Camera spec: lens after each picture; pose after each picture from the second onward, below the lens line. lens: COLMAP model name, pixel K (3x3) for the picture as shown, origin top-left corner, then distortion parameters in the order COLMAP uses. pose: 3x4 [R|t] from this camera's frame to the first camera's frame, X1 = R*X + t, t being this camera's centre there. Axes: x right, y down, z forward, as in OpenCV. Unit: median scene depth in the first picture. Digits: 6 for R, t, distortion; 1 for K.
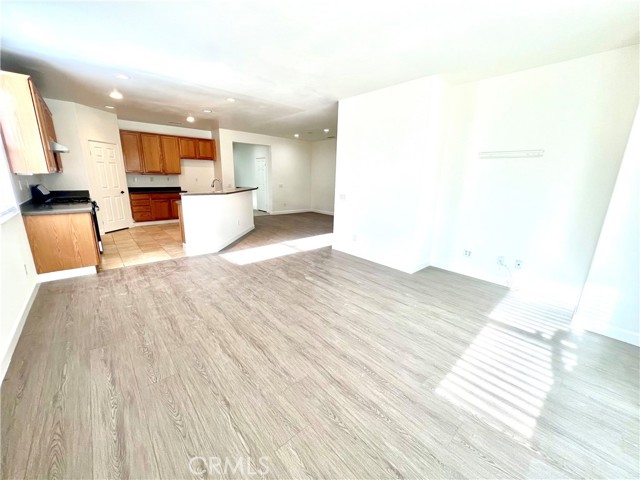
lens RADIAL K [[255.6, 0, 318.9], [0, 255.6, 239.4], [0, 0, 1]] dist [-0.001674, 0.000384]
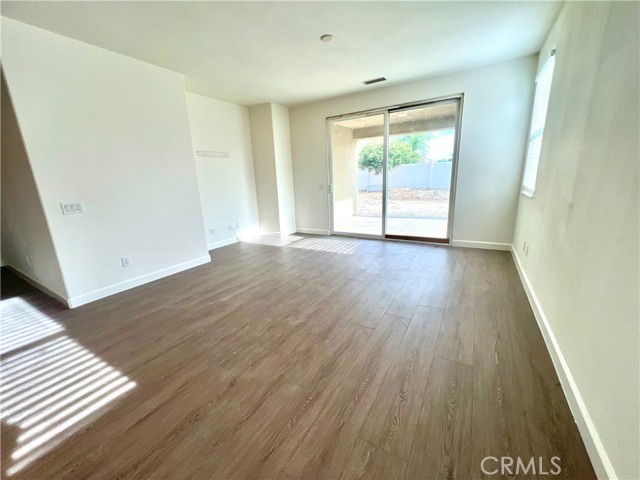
lens RADIAL K [[255.6, 0, 318.9], [0, 255.6, 239.4], [0, 0, 1]] dist [-0.001674, 0.000384]
pose [[-0.301990, -0.238116, 0.923094, -0.875366], [0.261334, 0.910532, 0.320370, -0.203708], [-0.916792, 0.337984, -0.212743, 0.927281]]
